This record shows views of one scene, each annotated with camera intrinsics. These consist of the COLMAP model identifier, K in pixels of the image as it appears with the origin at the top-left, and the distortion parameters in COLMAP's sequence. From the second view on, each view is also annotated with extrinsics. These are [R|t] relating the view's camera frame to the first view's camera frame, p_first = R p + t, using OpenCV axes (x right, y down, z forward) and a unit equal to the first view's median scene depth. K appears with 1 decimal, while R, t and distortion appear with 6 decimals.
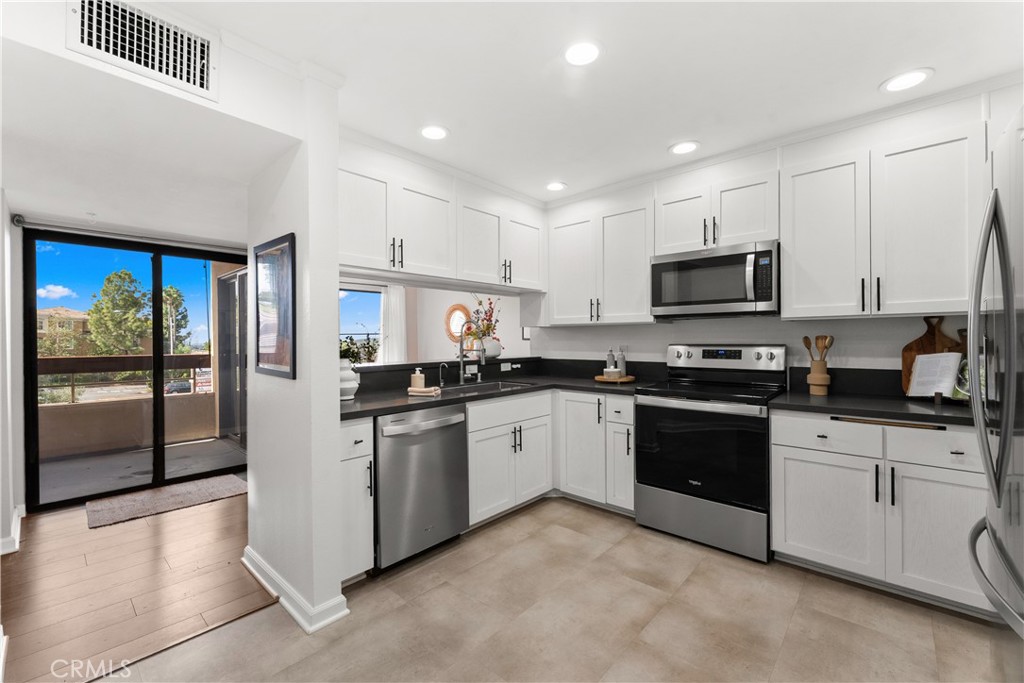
lens RADIAL K [[424.1, 0, 513.4], [0, 424.1, 339.8], [0, 0, 1]] dist [0.000783, -0.000052]
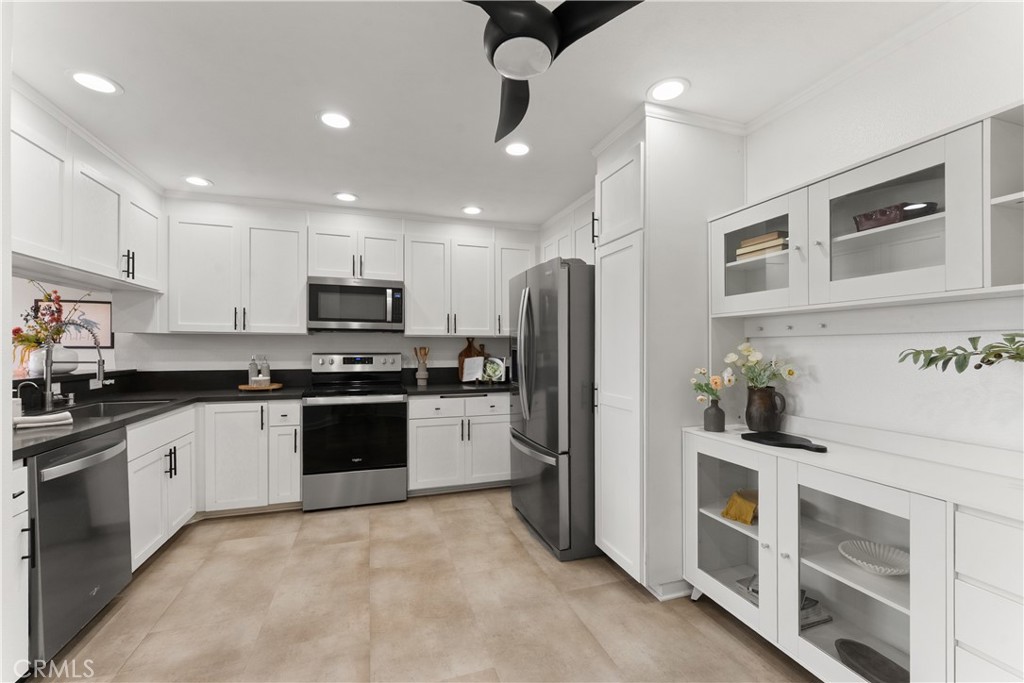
lens RADIAL K [[415.4, 0, 508.5], [0, 415.4, 342.2], [0, 0, 1]] dist [0.000850, -0.000041]
pose [[0.500077, 0.018563, 0.865782, -0.414684], [-0.004825, 0.999814, -0.018649, -0.000885], [-0.865967, 0.005149, 0.500074, -0.032728]]
